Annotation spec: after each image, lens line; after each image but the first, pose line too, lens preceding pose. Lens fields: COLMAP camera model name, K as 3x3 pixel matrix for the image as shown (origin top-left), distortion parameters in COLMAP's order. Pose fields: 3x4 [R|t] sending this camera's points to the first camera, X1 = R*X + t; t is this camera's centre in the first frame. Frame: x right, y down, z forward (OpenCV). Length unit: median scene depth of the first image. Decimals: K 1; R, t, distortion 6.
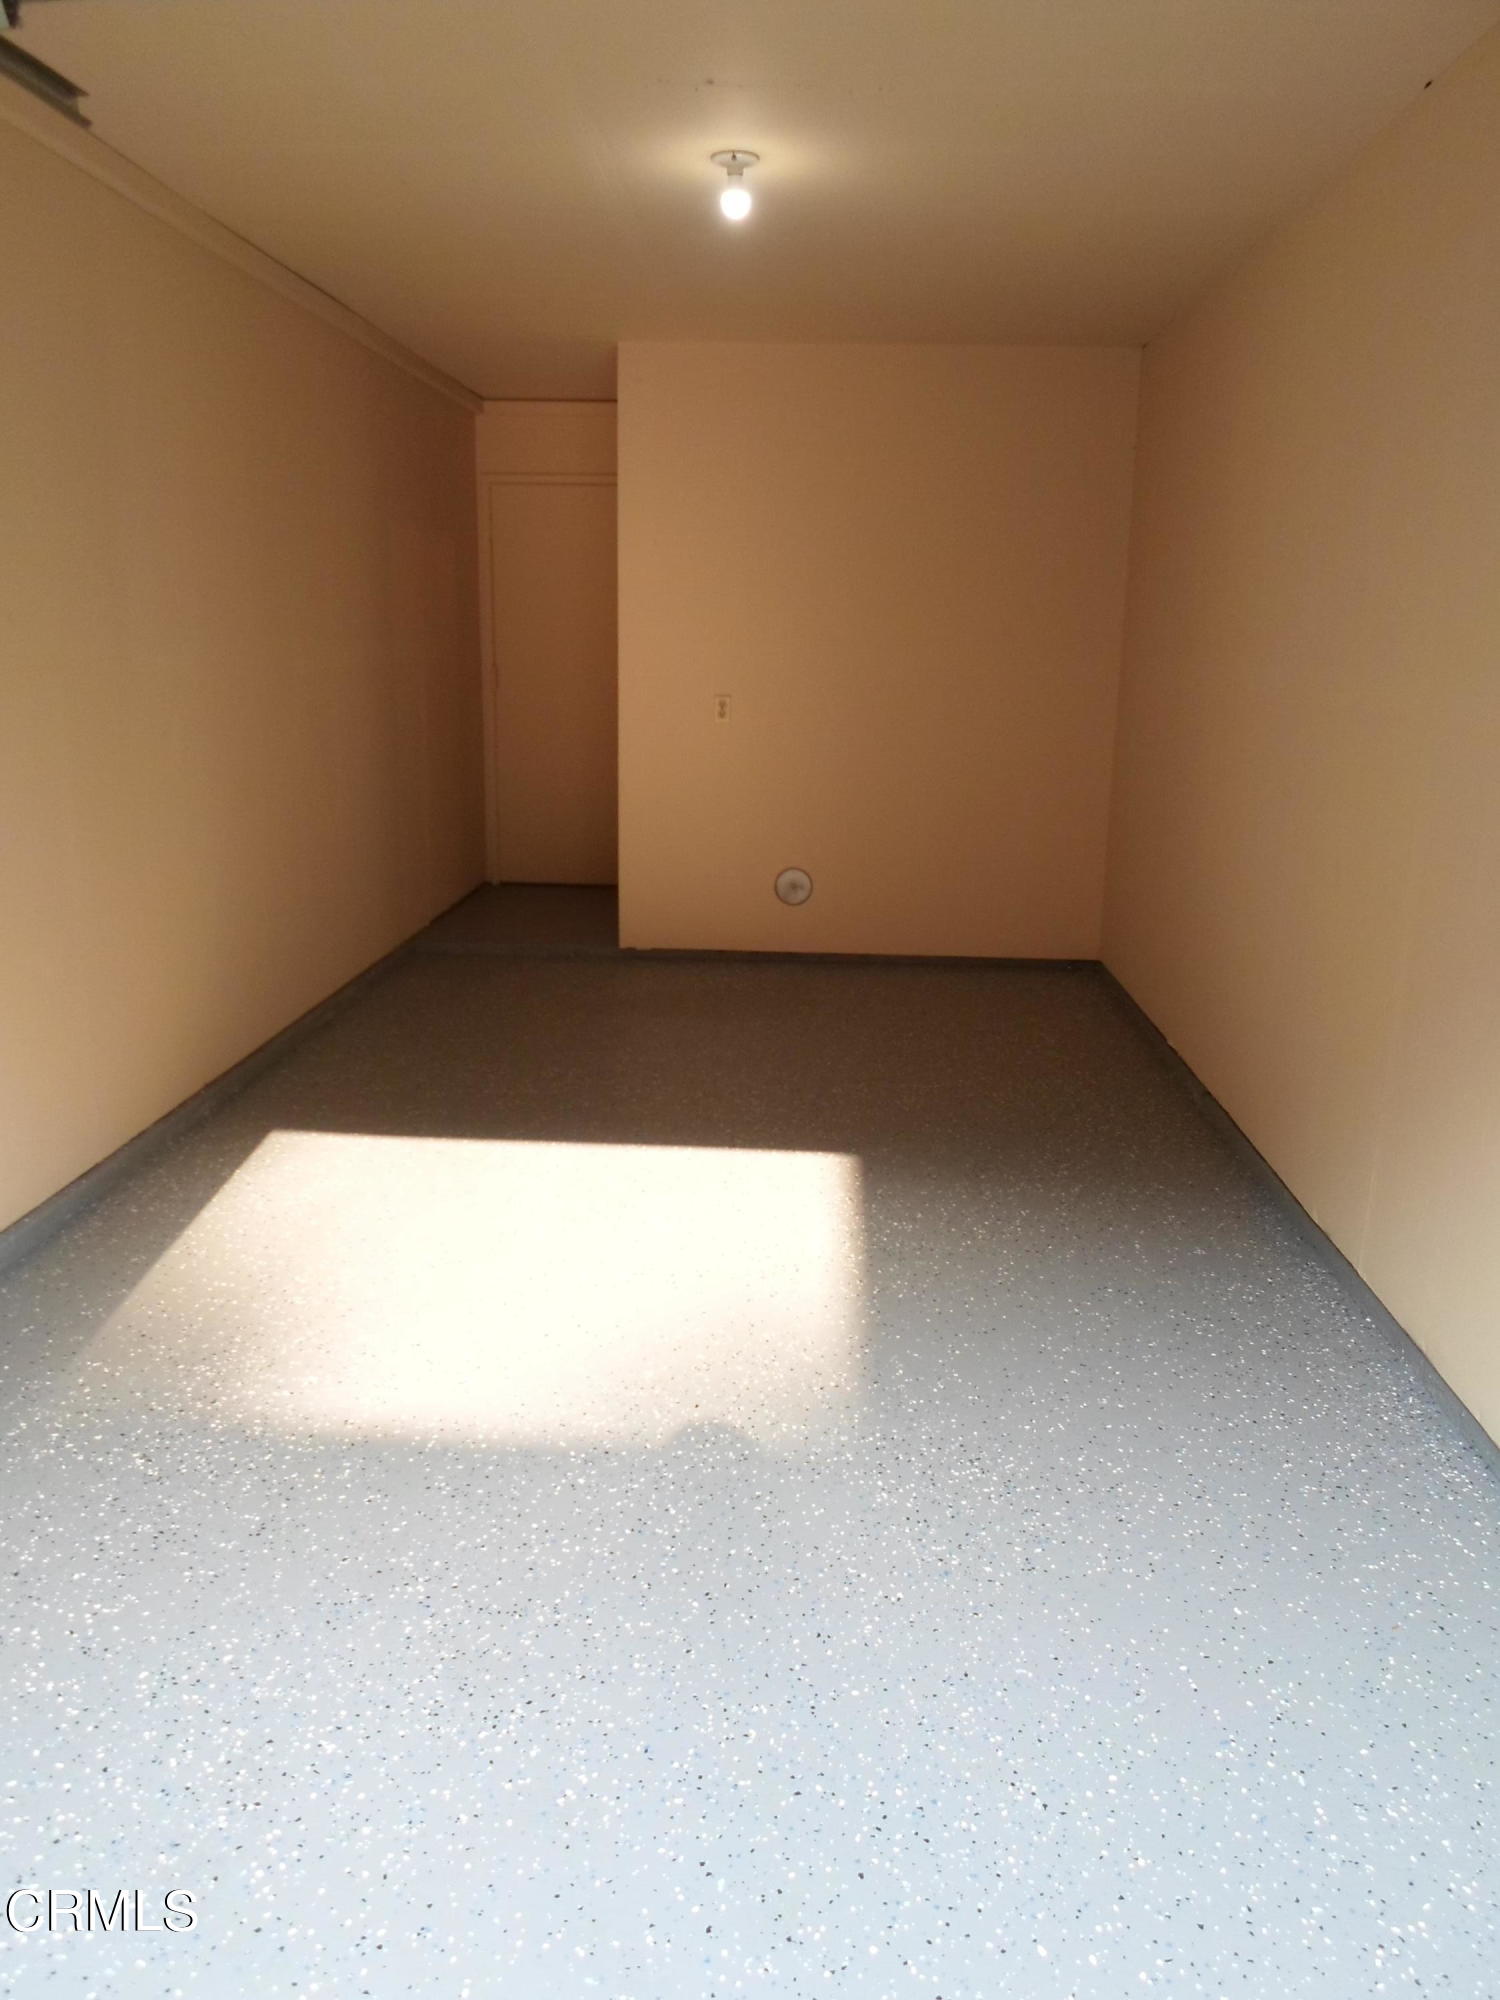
lens RADIAL K [[1494.1, 0, 752.4], [0, 1494.1, 1006.9], [0, 0, 1]] dist [-0.038017, -0.001920]
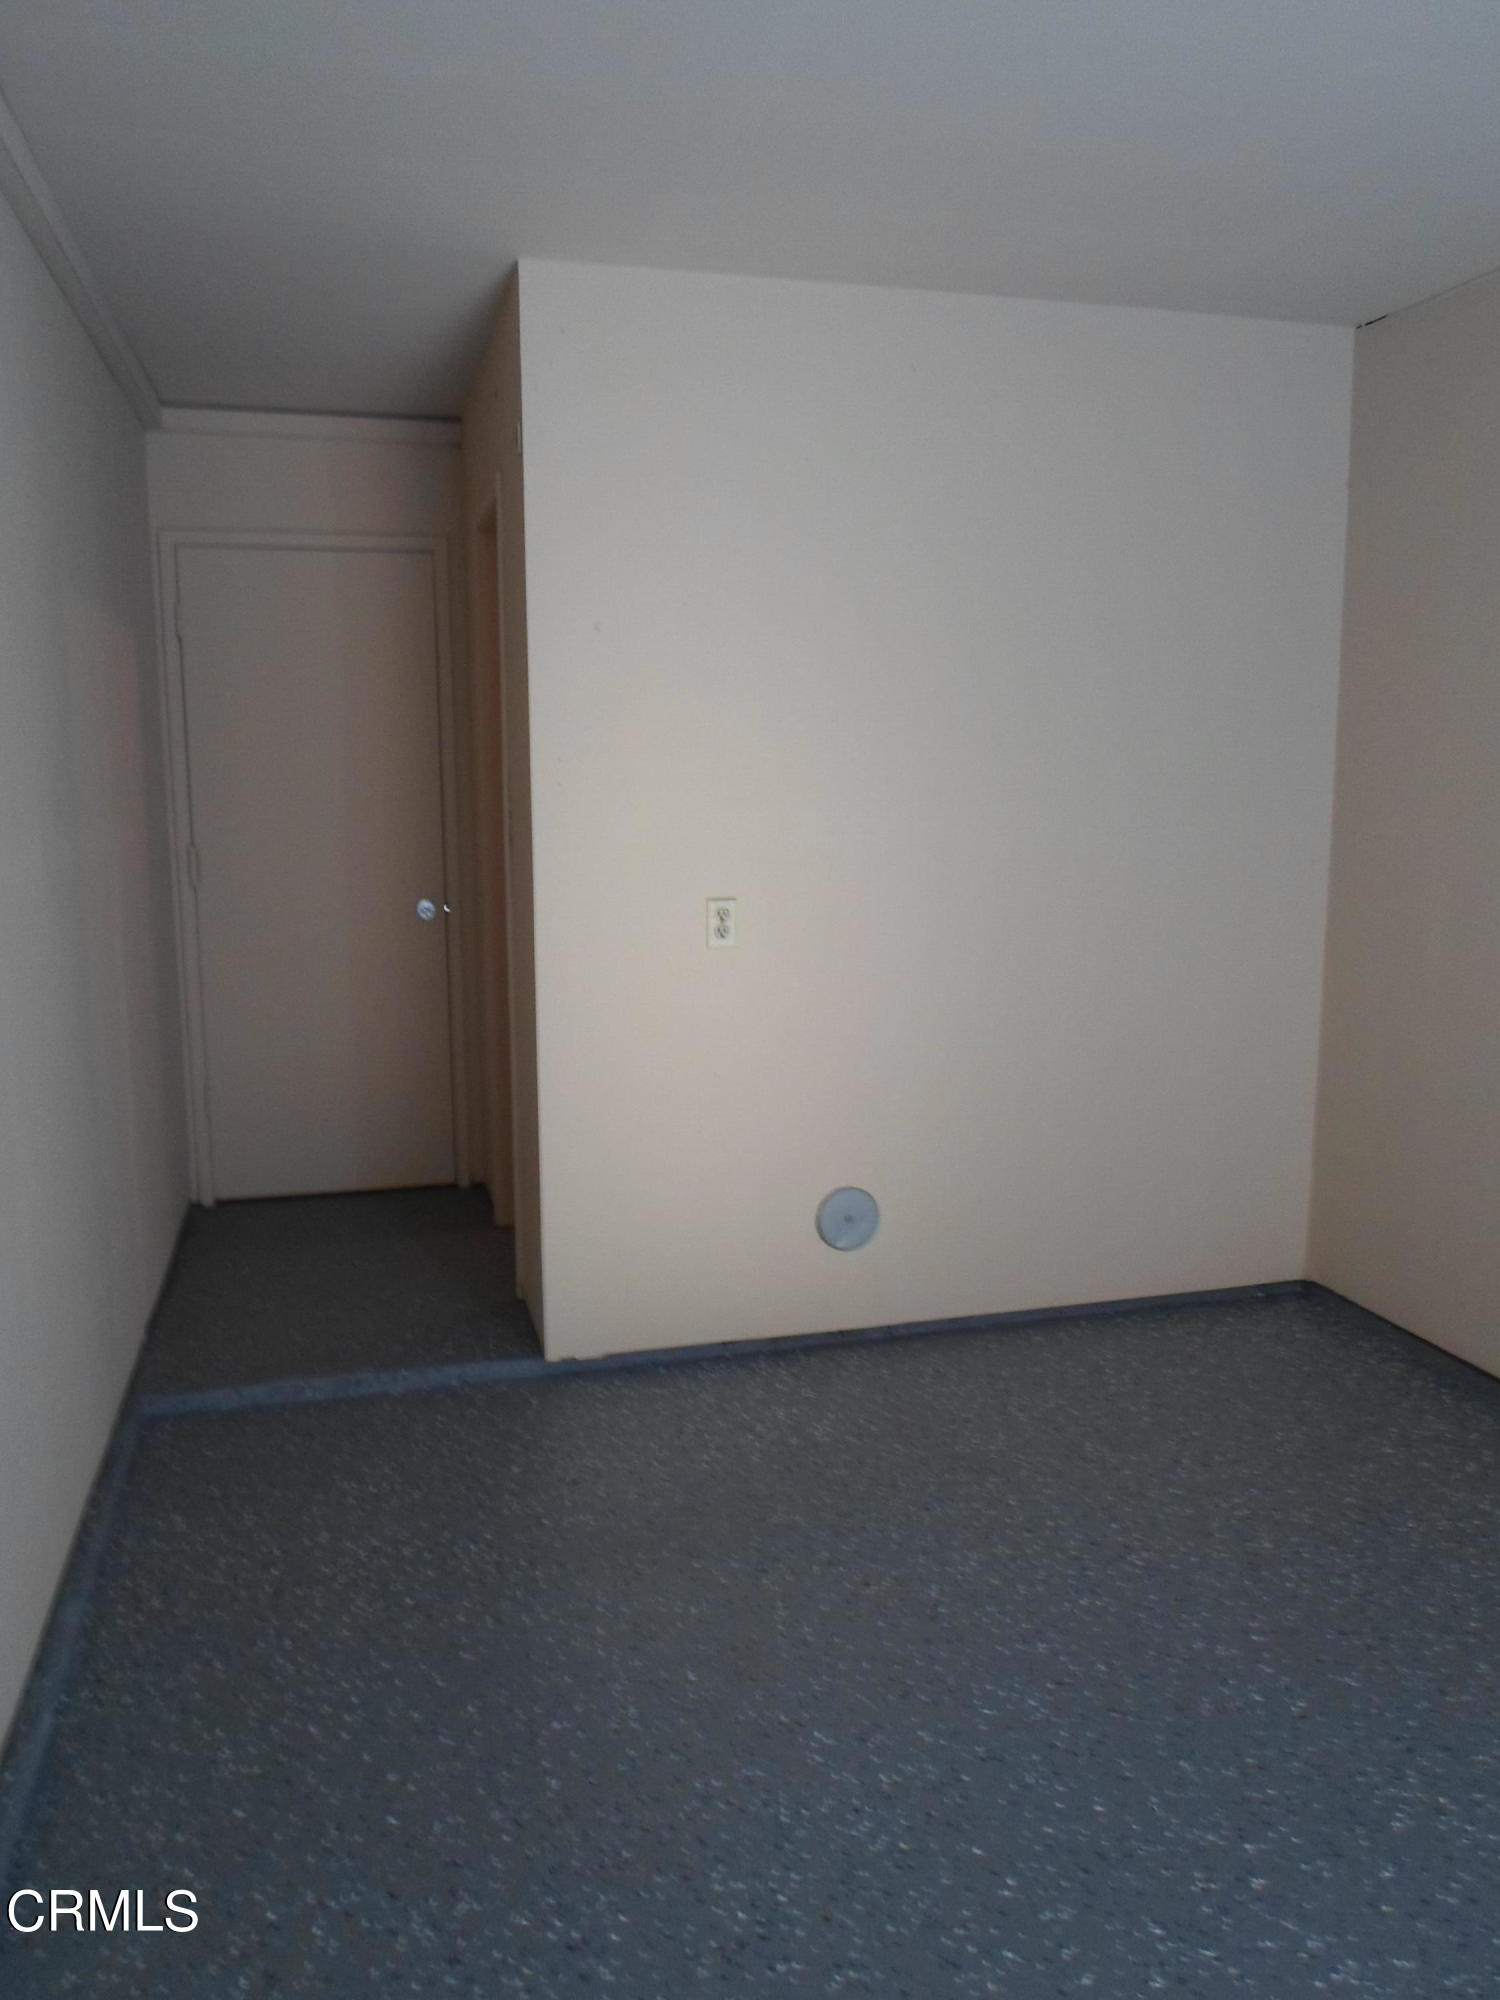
lens RADIAL K [[1494.1, 0, 750.2], [0, 1494.1, 988.2], [0, 0, 1]] dist [-0.038017, -0.001920]
pose [[0.950381, -0.069060, 0.303326, -0.174108], [0.096928, 0.992247, -0.077782, -0.125488], [-0.295603, 0.103323, 0.949707, 0.449850]]
